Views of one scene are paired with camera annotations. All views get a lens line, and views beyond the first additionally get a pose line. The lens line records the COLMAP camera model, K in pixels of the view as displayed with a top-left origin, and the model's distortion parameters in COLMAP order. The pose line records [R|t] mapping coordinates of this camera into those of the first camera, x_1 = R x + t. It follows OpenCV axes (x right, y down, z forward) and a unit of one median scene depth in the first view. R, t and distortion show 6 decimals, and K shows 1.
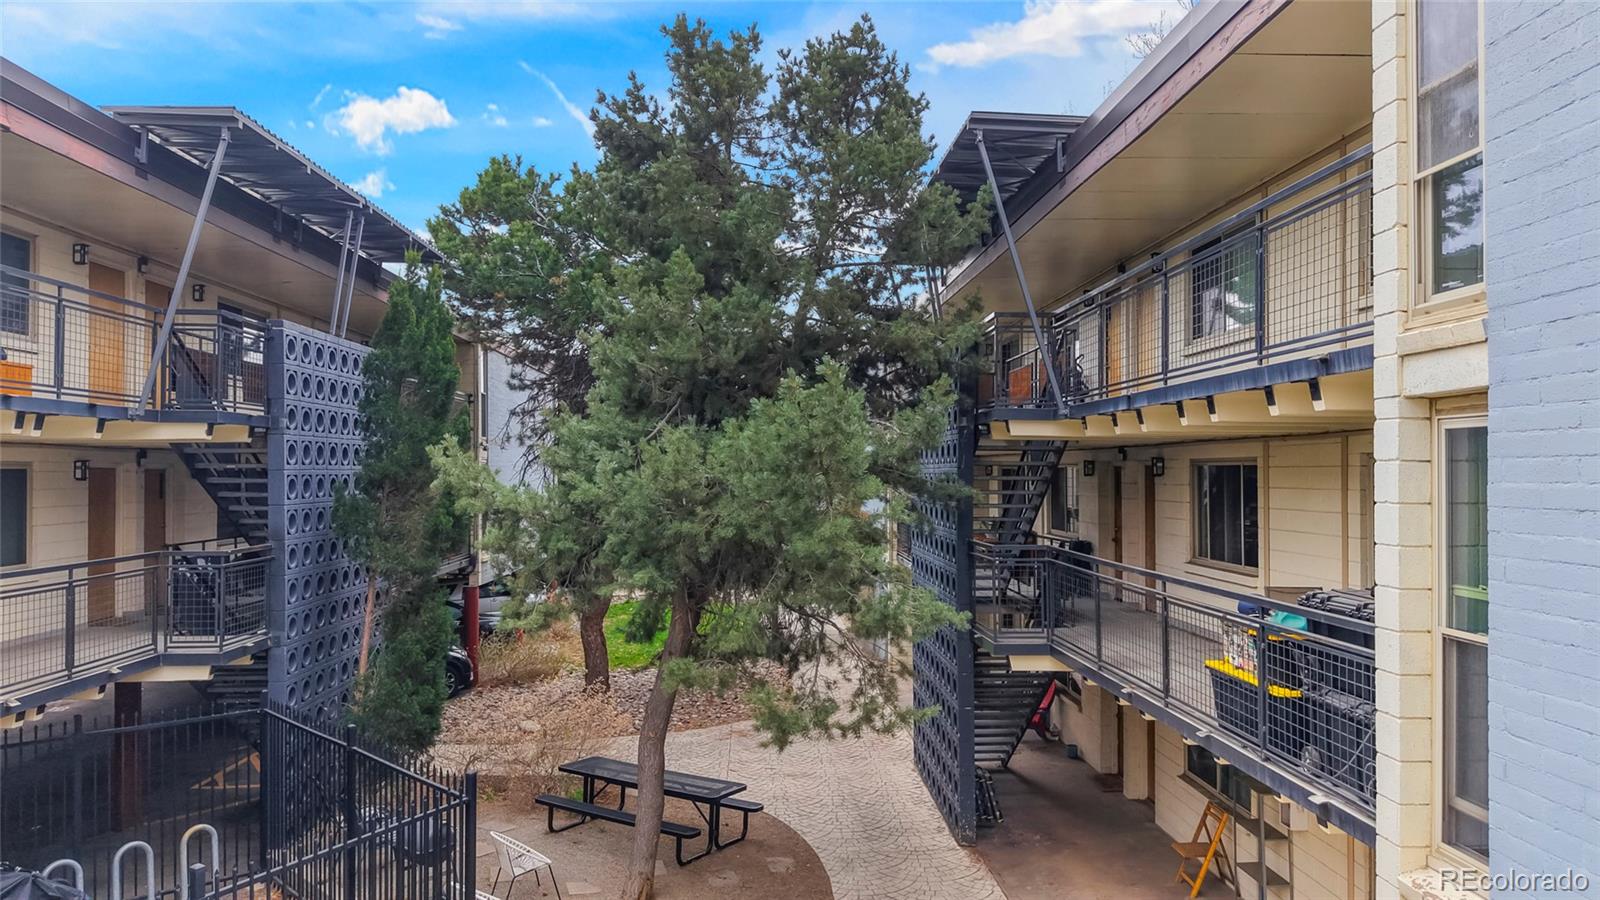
lens RADIAL K [[1095.1, 0, 800.0], [0, 1095.1, 450.0], [0, 0, 1]] dist [0.037429, -0.048113]
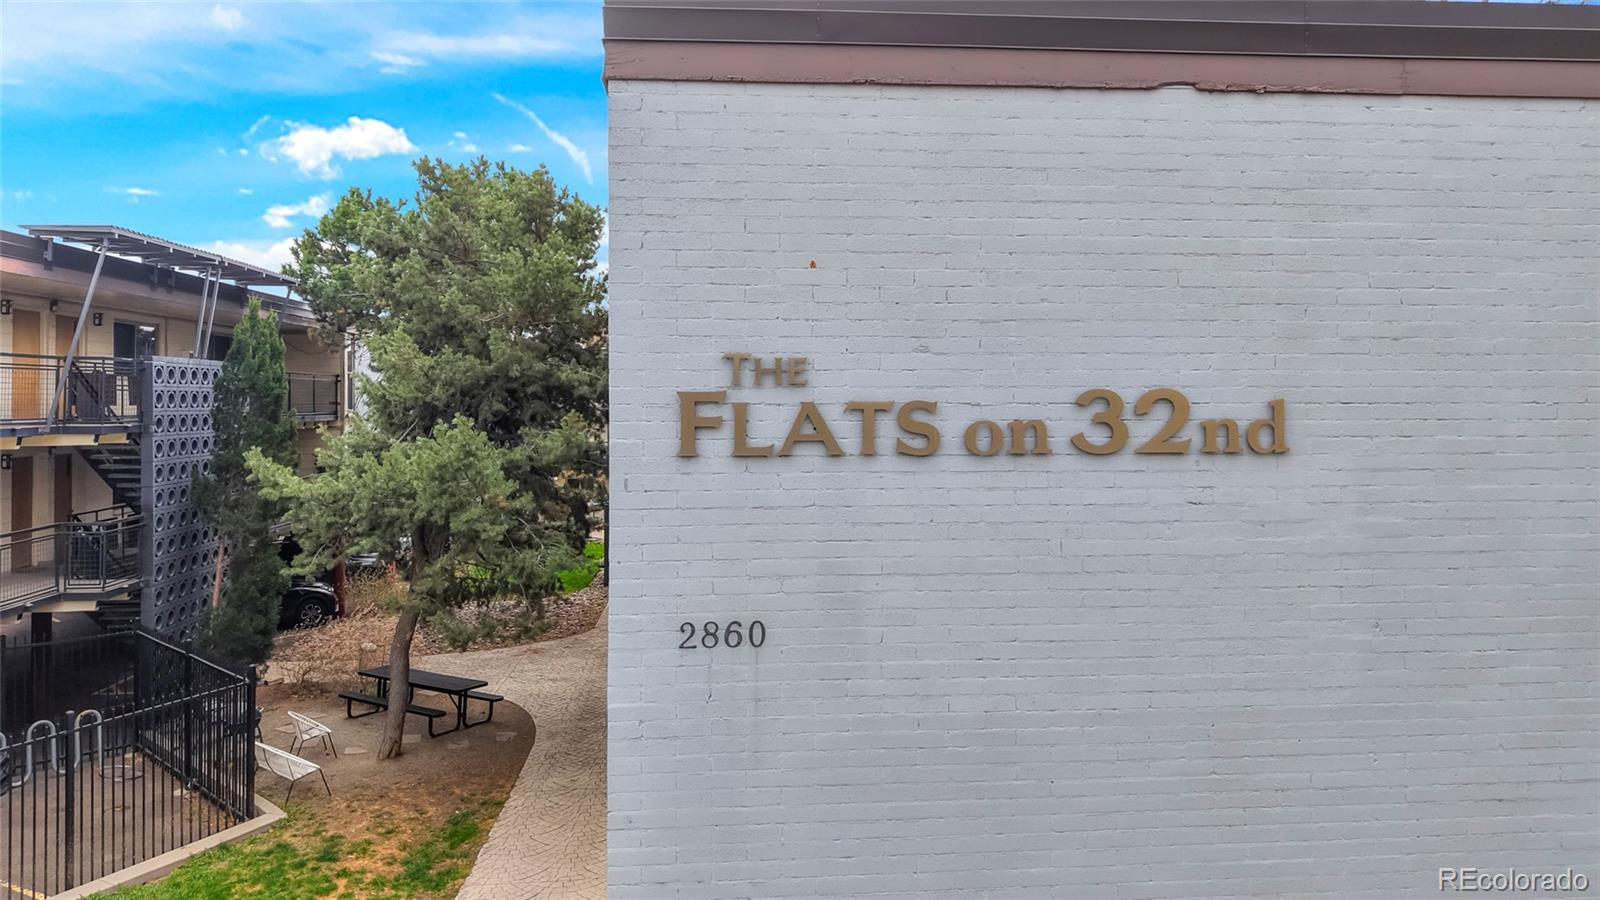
lens RADIAL K [[1113.4, 0, 801.8], [0, 1113.4, 372.1], [0, 0, 1]] dist [0.028523, -0.033828]
pose [[0.999313, -0.001080, 0.037050, 0.306254], [0.001248, 0.999989, -0.004526, -0.088514], [-0.037045, 0.004569, 0.999303, -0.460803]]
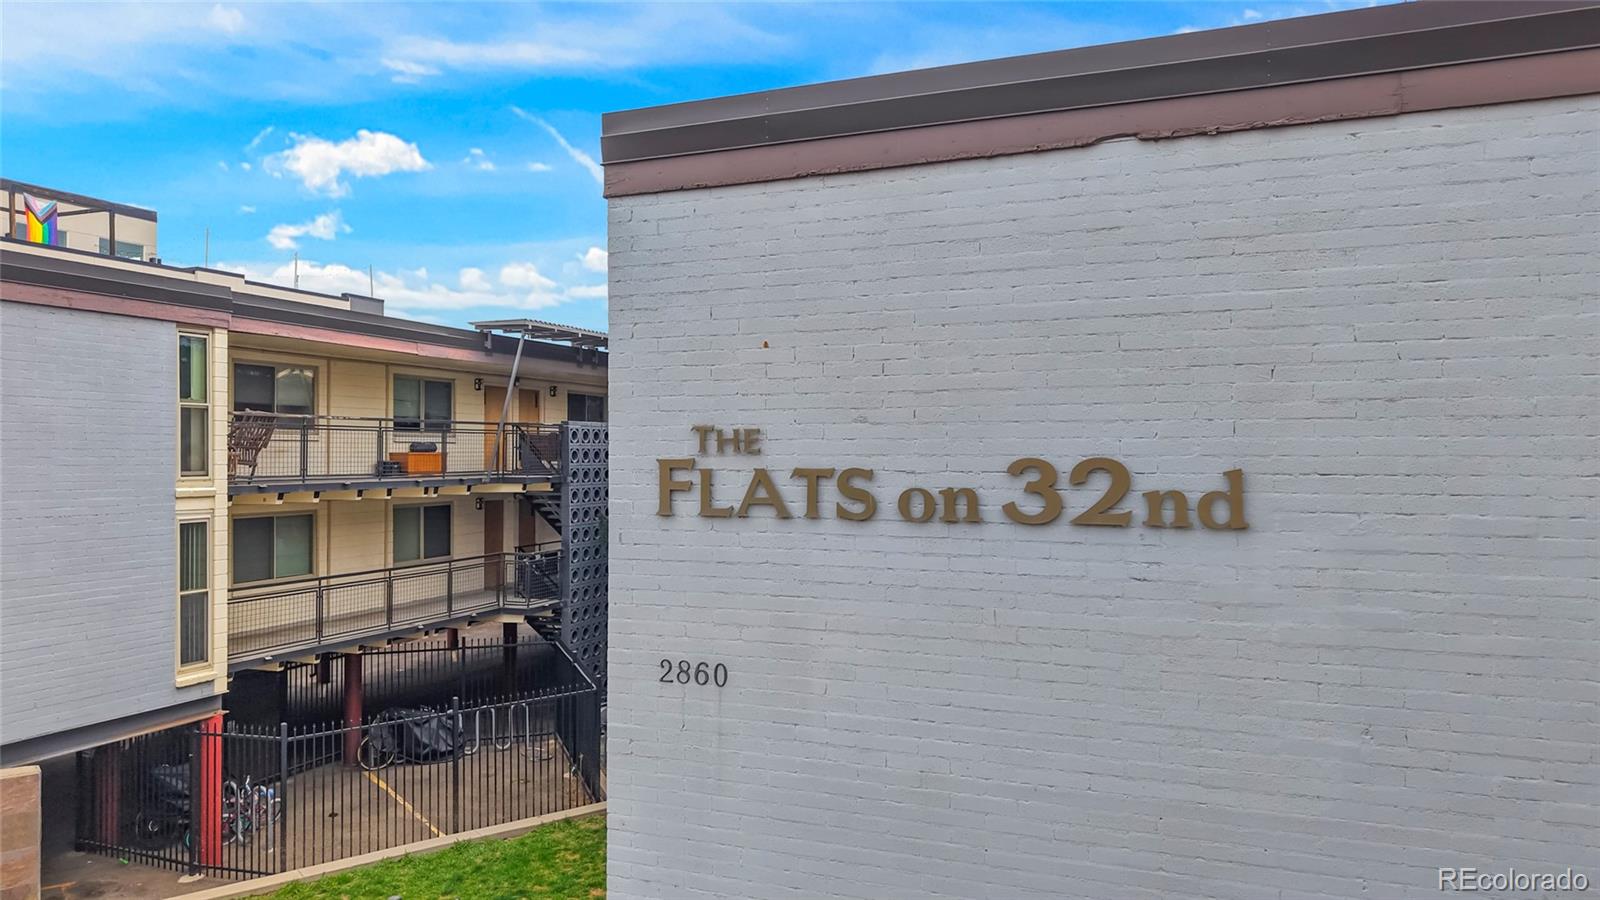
lens RADIAL K [[1110.9, 0, 789.4], [0, 1110.9, 416.8], [0, 0, 1]] dist [0.041893, -0.051034]
pose [[0.907240, -0.015198, -0.420340, 0.588979], [0.010725, 0.999858, -0.013003, -0.096453], [0.420477, 0.007289, 0.907274, -0.456488]]
